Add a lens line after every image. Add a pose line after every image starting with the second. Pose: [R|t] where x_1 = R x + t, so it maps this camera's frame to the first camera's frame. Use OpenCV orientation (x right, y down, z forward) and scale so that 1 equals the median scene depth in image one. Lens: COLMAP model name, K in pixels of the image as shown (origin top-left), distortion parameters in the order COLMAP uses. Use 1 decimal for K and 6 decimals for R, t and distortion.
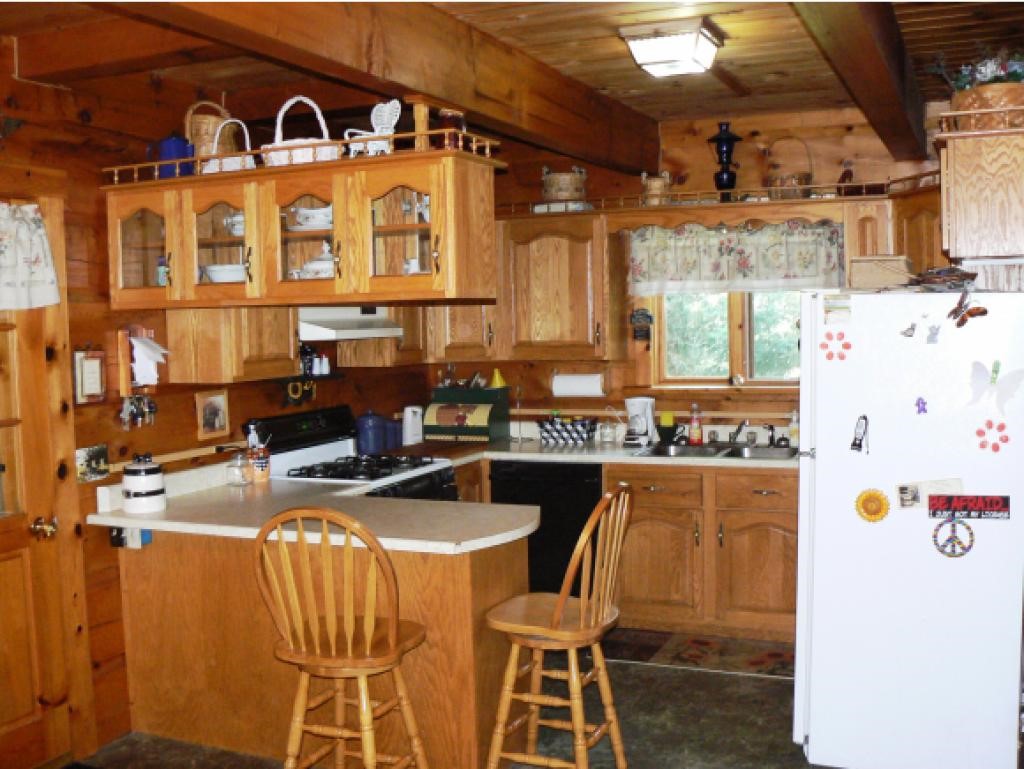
lens RADIAL K [[1100.7, 0, 511.4], [0, 1100.7, 368.4], [0, 0, 1]] dist [-0.155637, 0.015087]
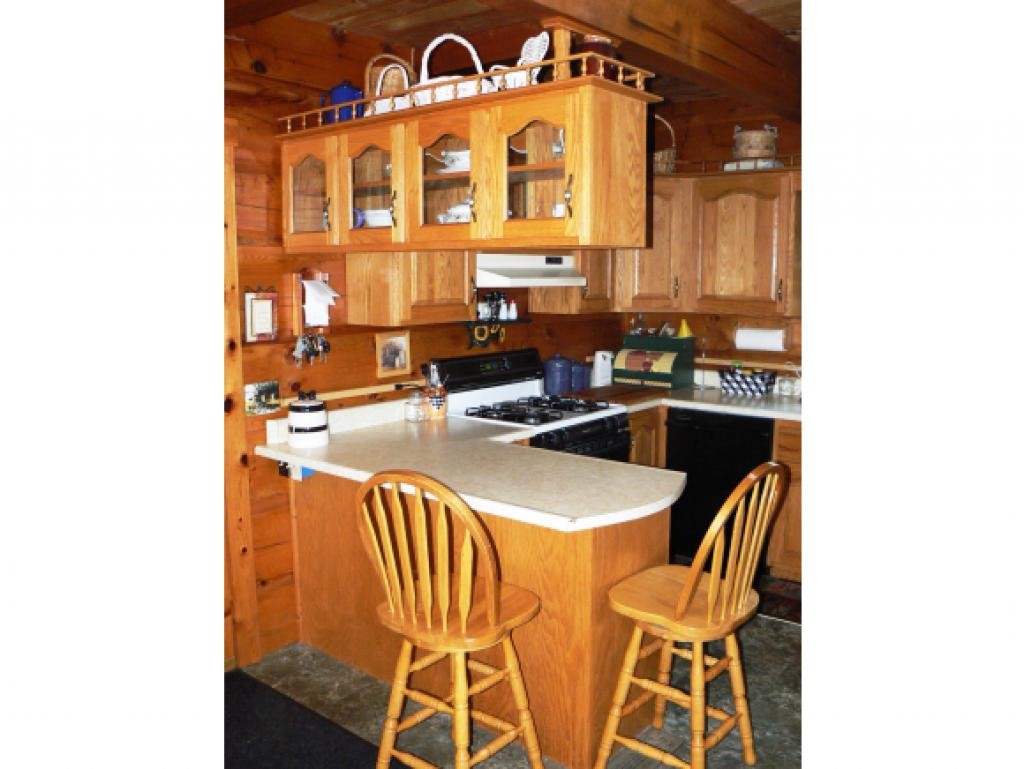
lens RADIAL K [[827.1, 0, 512.0], [0, 827.1, 384.5], [0, 0, 1]] dist [-0.184328, 0.214803]
pose [[0.961793, 0.060296, -0.267054, 0.063400], [-0.035673, 0.994731, 0.096116, -0.011477], [0.271443, -0.082917, 0.958876, 0.287557]]
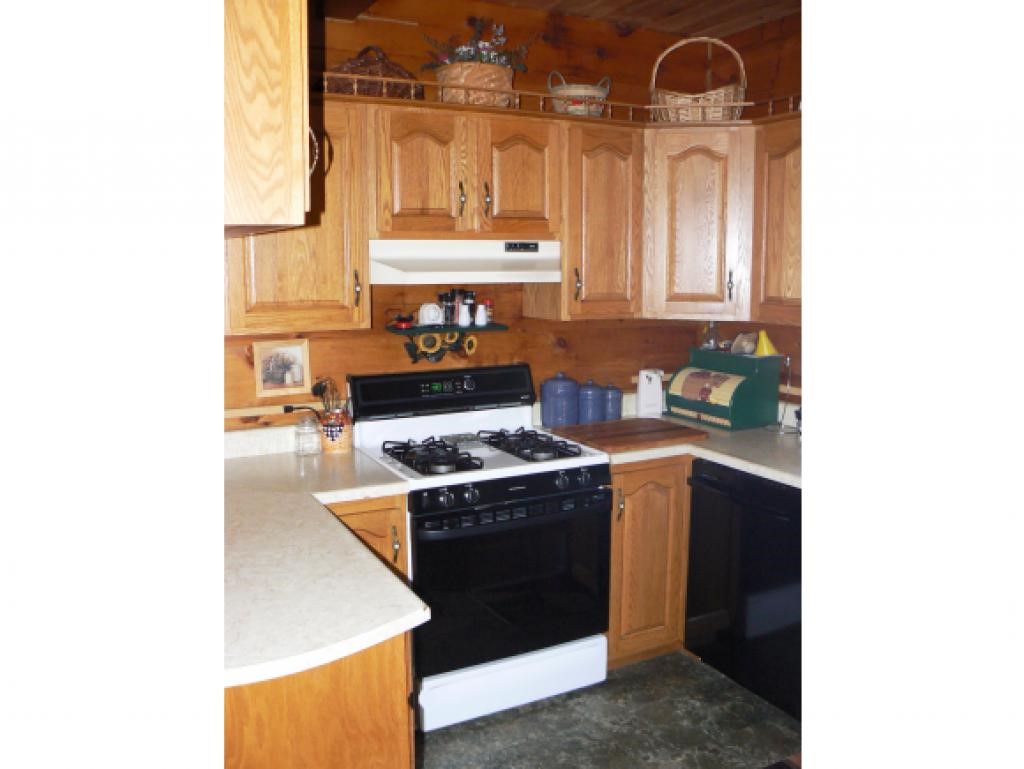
lens RADIAL K [[827.1, 0, 512.0], [0, 827.1, 384.5], [0, 0, 1]] dist [-0.184328, 0.214803]
pose [[0.785339, 0.114912, -0.608308, 0.292454], [-0.046945, 0.990846, 0.126568, -0.039000], [0.617284, -0.070842, 0.783545, 0.693196]]
